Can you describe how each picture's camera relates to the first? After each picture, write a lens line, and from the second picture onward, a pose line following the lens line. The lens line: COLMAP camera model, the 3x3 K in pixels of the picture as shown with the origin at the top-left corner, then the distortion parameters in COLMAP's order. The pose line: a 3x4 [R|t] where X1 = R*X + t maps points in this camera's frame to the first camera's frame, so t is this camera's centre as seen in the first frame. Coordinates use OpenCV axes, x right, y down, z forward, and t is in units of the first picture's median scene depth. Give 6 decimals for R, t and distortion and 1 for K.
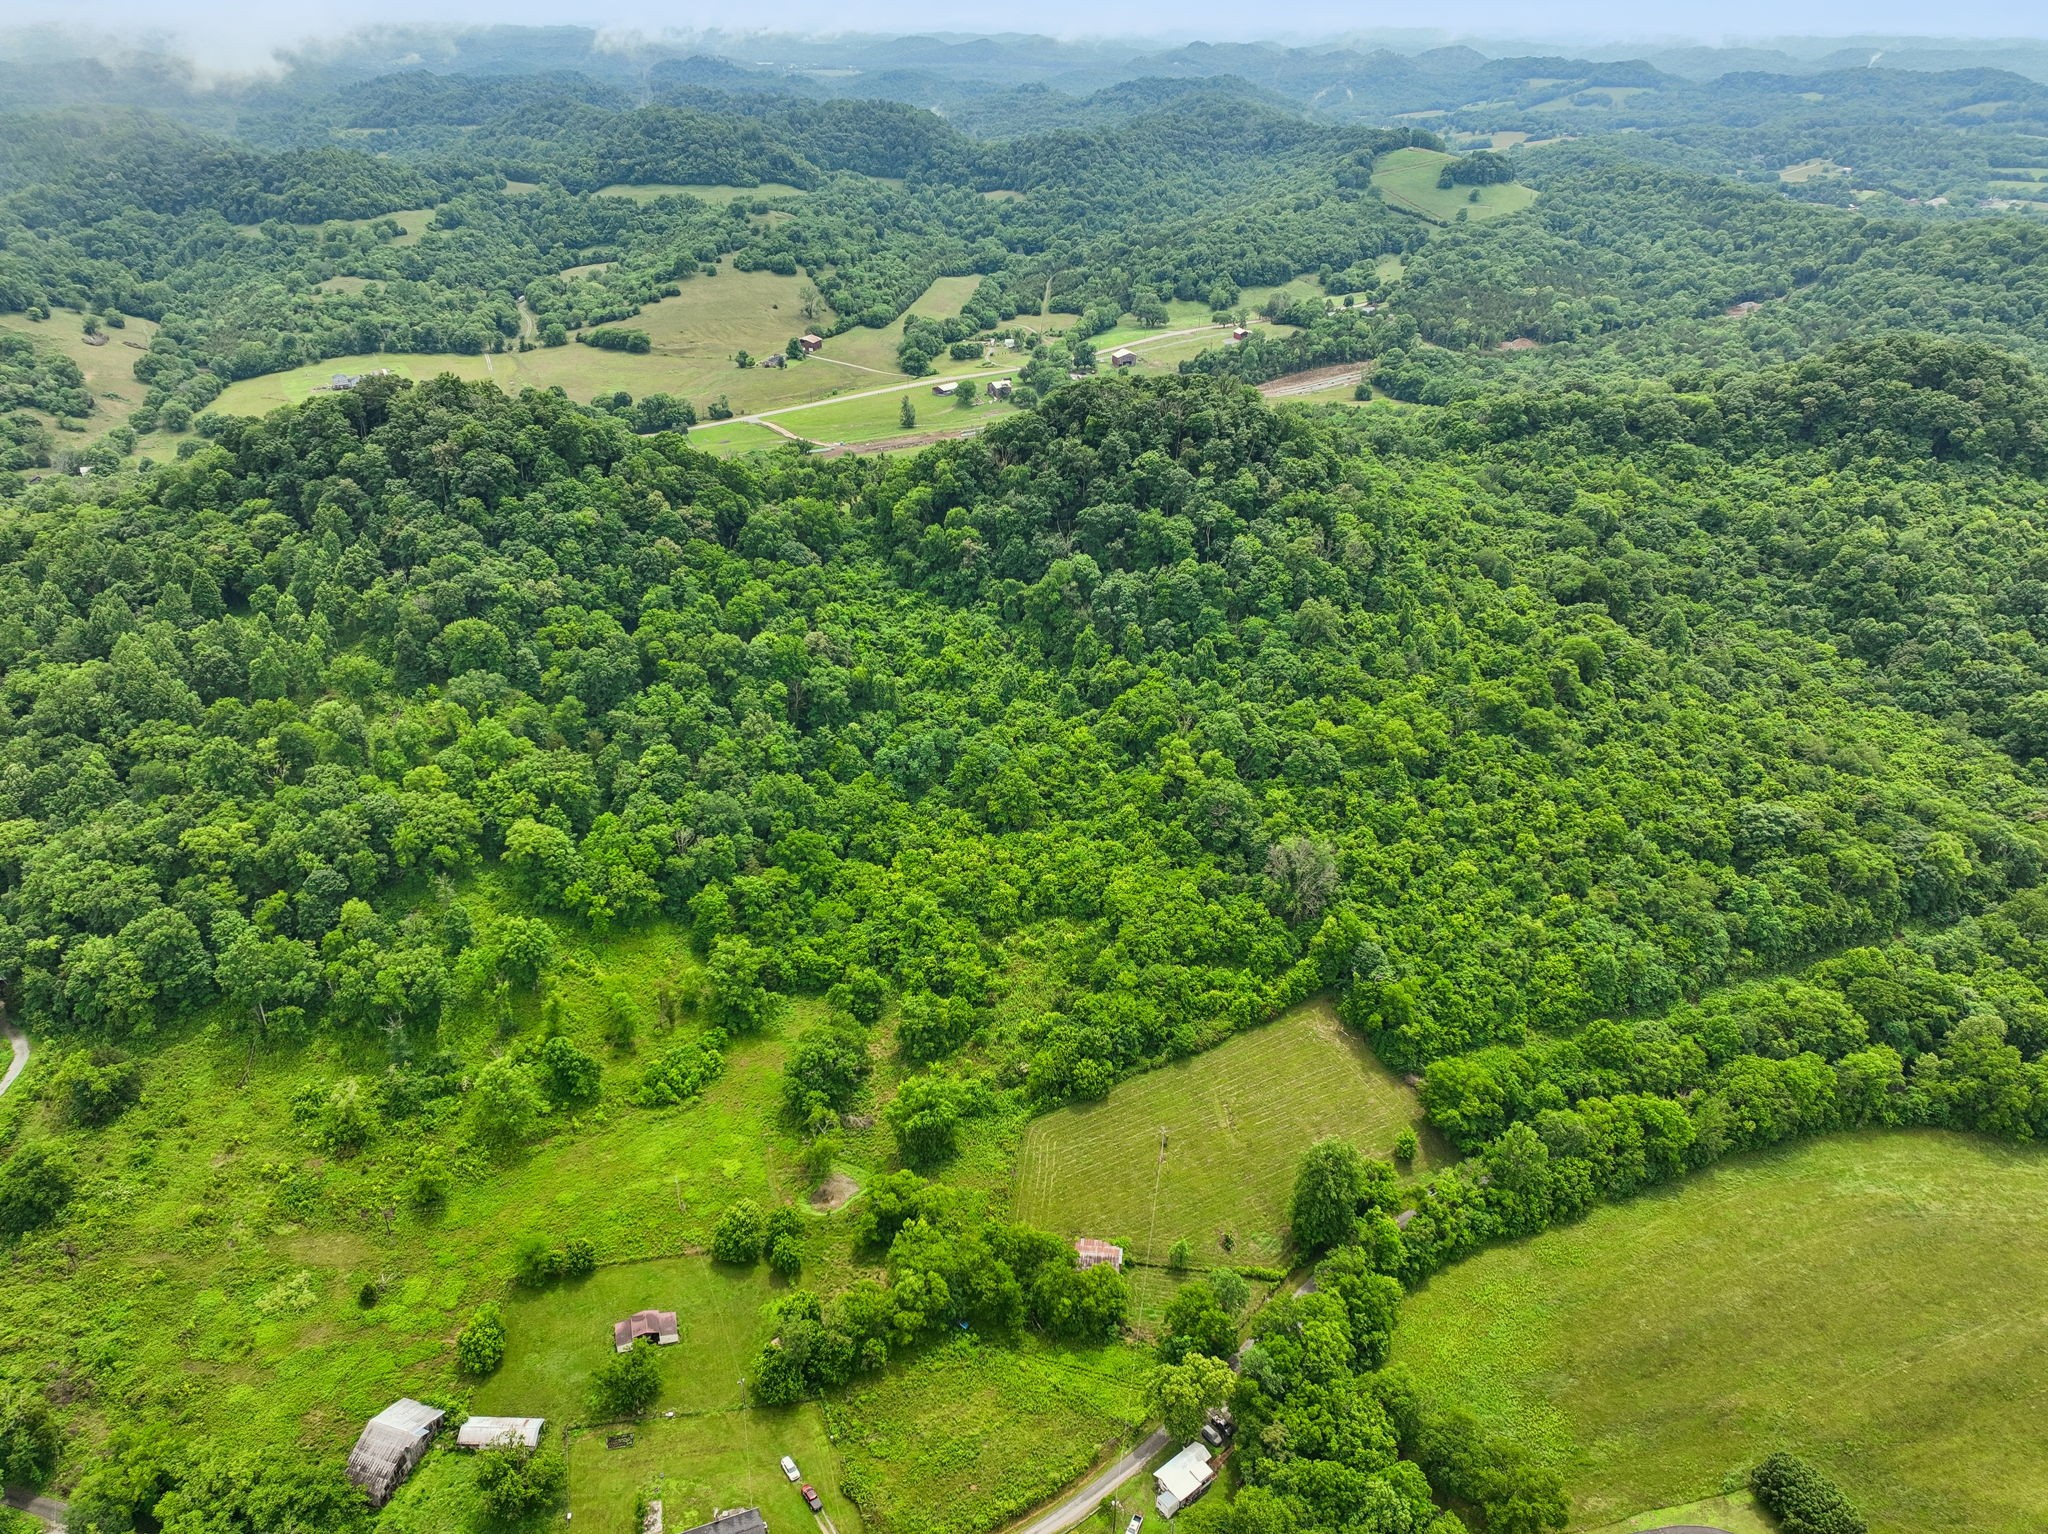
lens RADIAL K [[1488.4, 0, 1018.5], [0, 1488.4, 769.6], [0, 0, 1]] dist [0.003018, 0.001111]
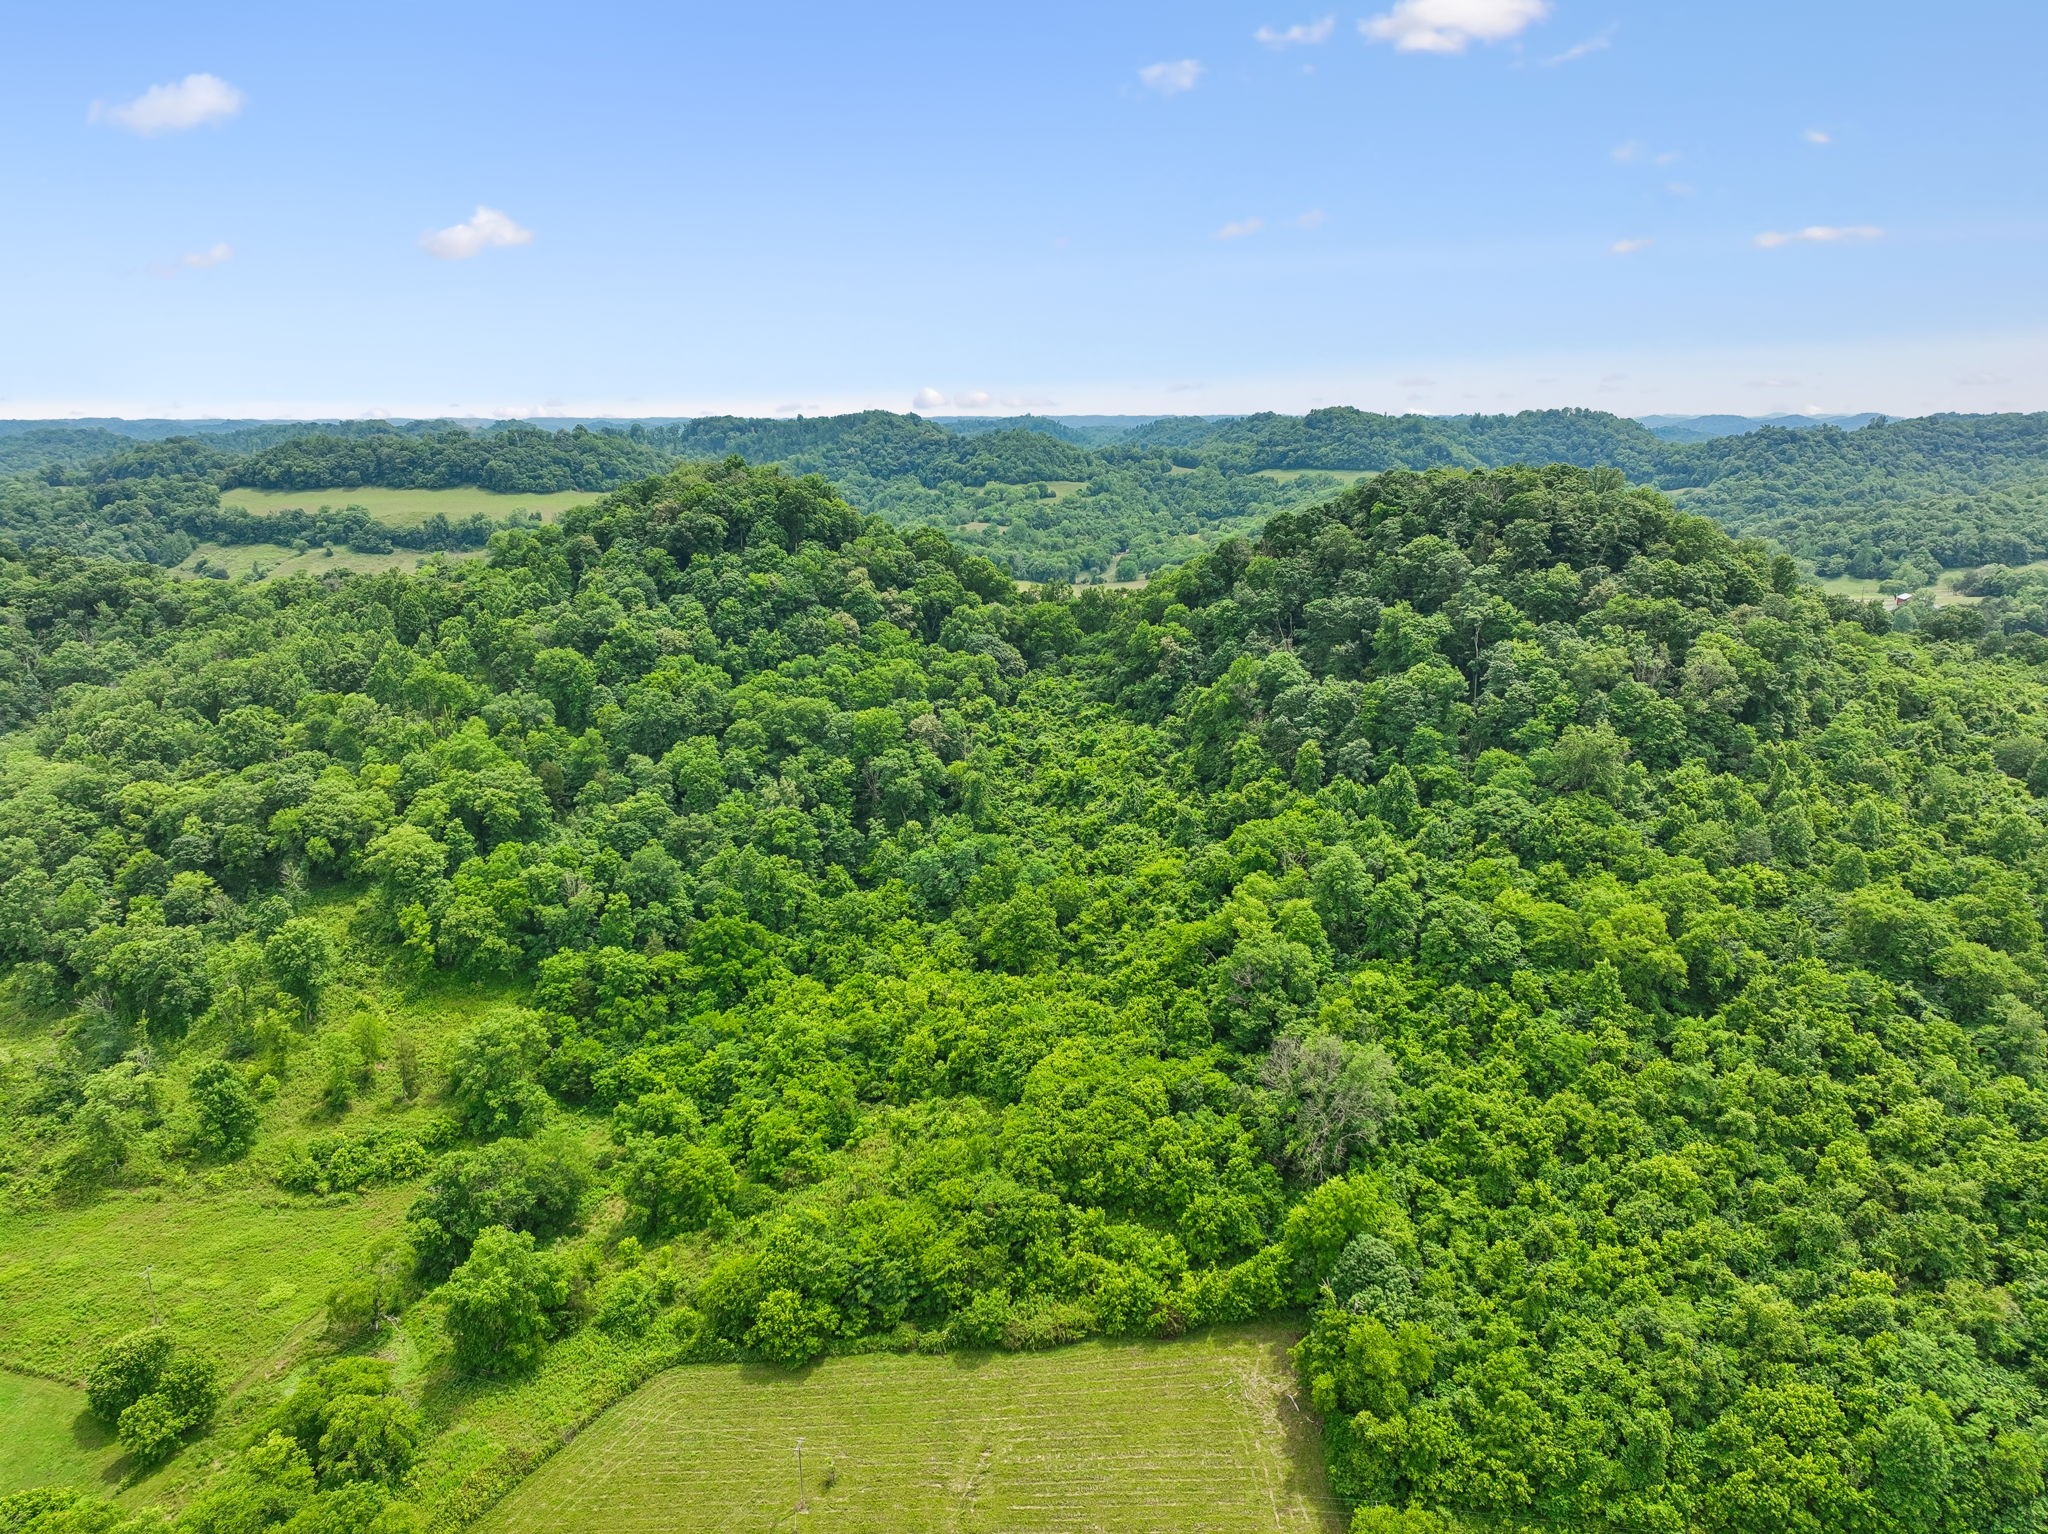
lens RADIAL K [[1444.1, 0, 1026.6], [0, 1444.1, 766.9], [0, 0, 1]] dist [-0.003896, 0.020179]
pose [[0.871378, 0.105041, -0.479236, 0.262053], [-0.211965, 0.961544, -0.174652, 0.053110], [0.442461, 0.253769, 0.860133, 0.348744]]
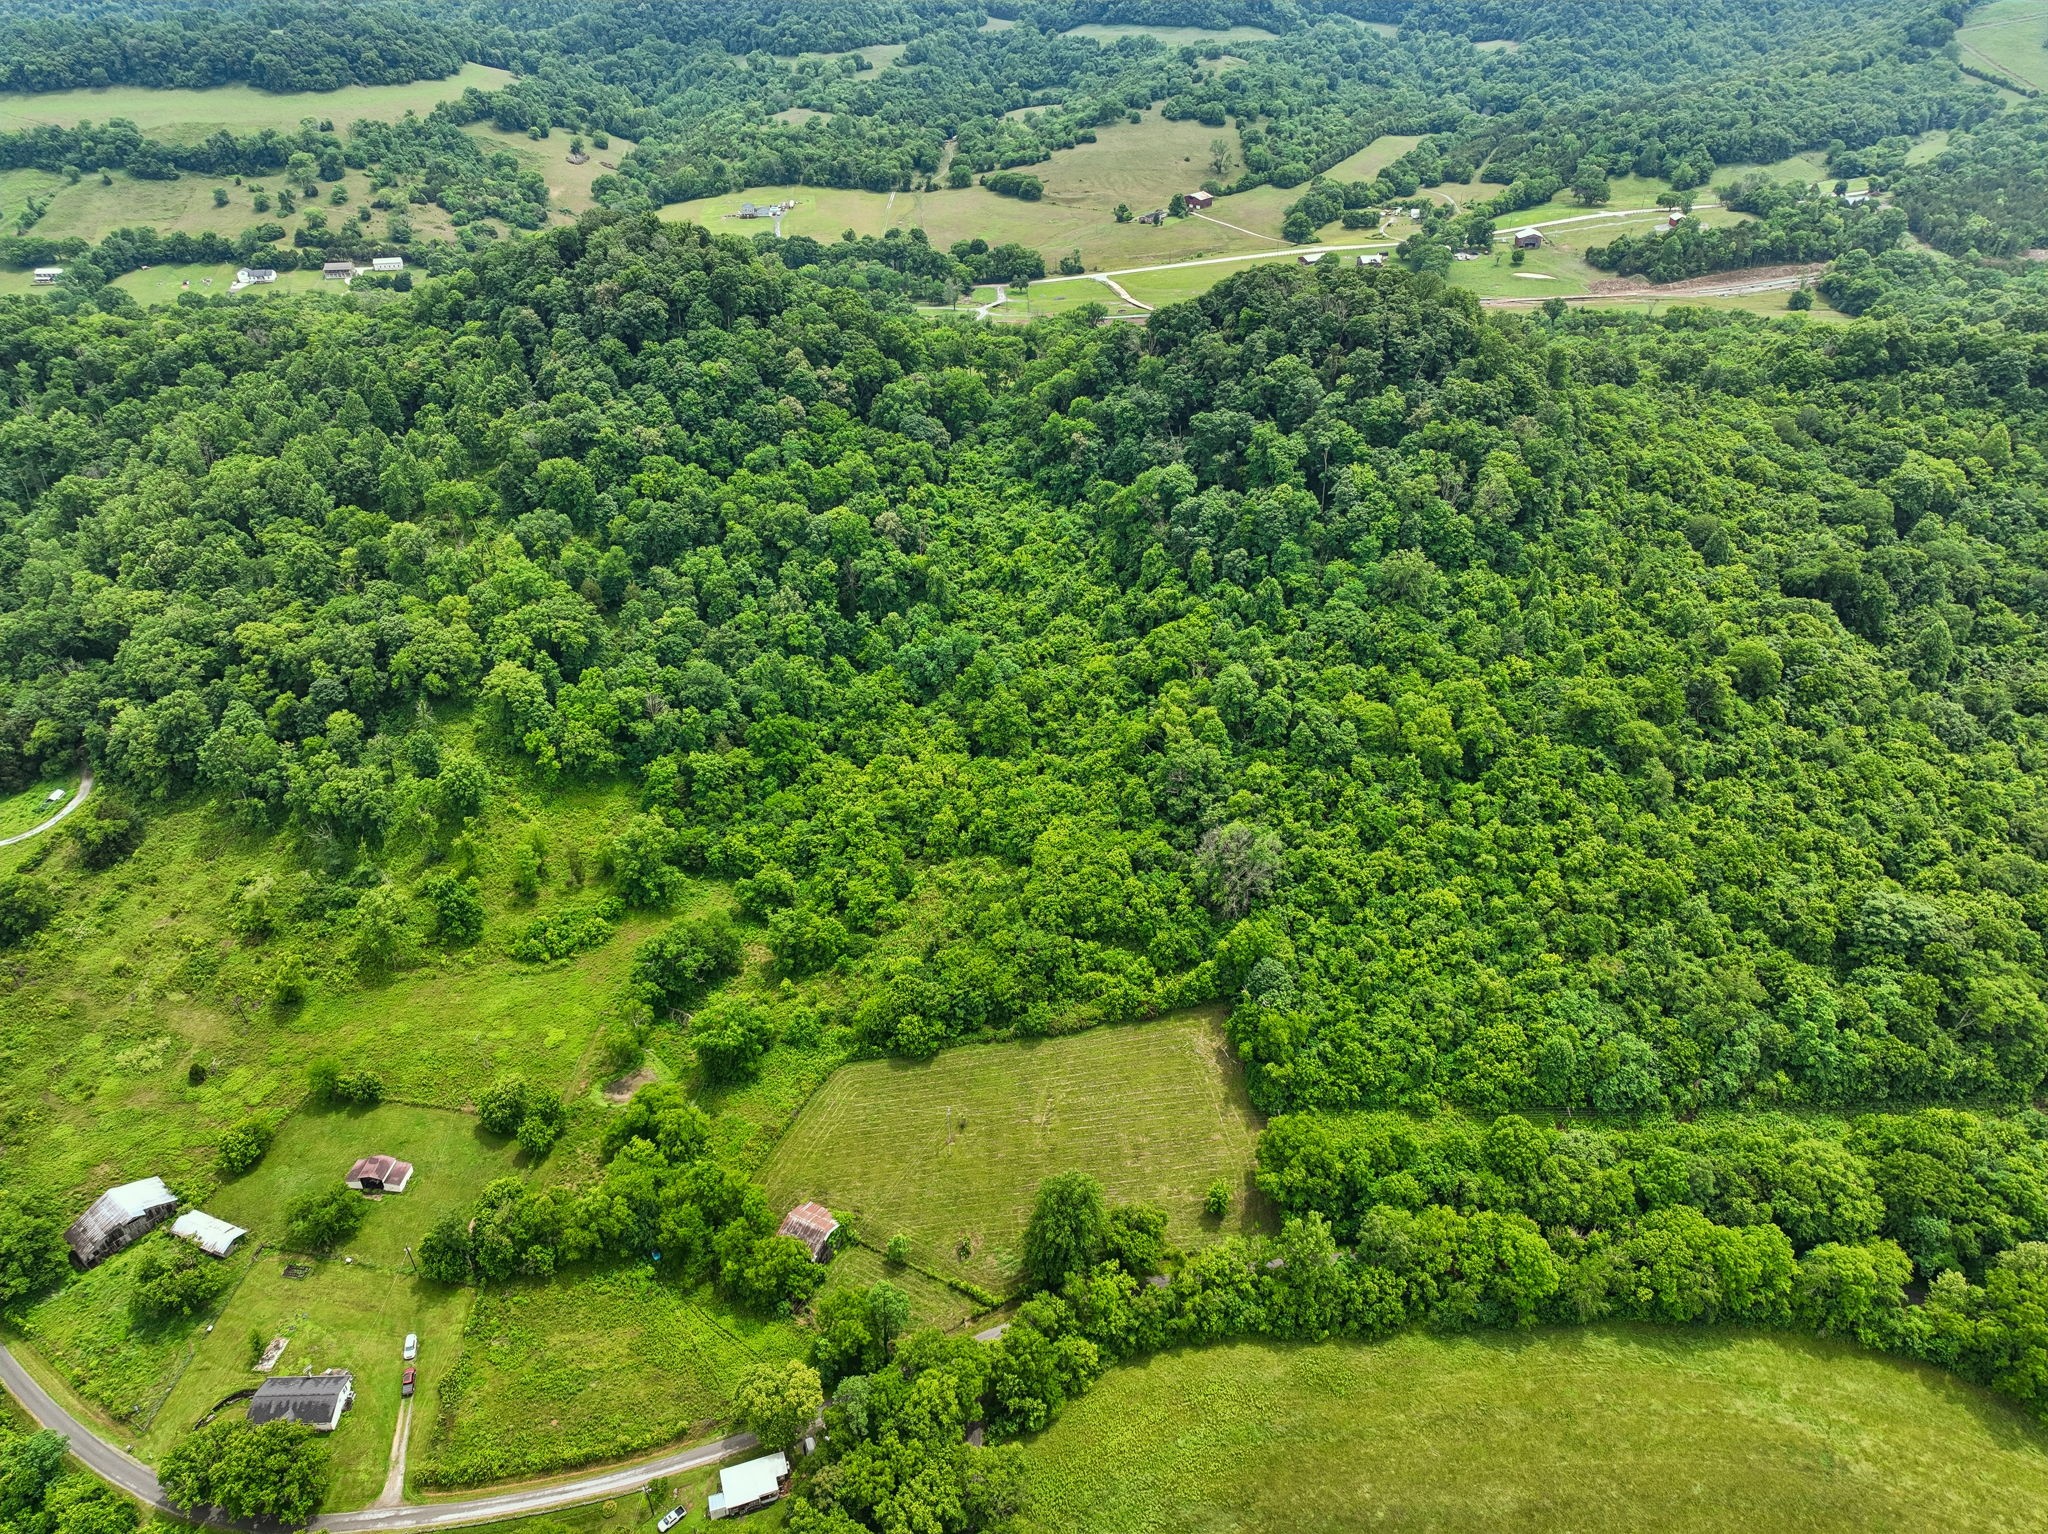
lens RADIAL K [[1444.1, 0, 1026.6], [0, 1444.1, 766.9], [0, 0, 1]] dist [-0.003896, 0.020179]
pose [[0.932566, 0.184112, -0.310521, 0.253329], [-0.152211, 0.980509, 0.124231, -0.056967], [0.327341, -0.068589, 0.942414, 0.124594]]
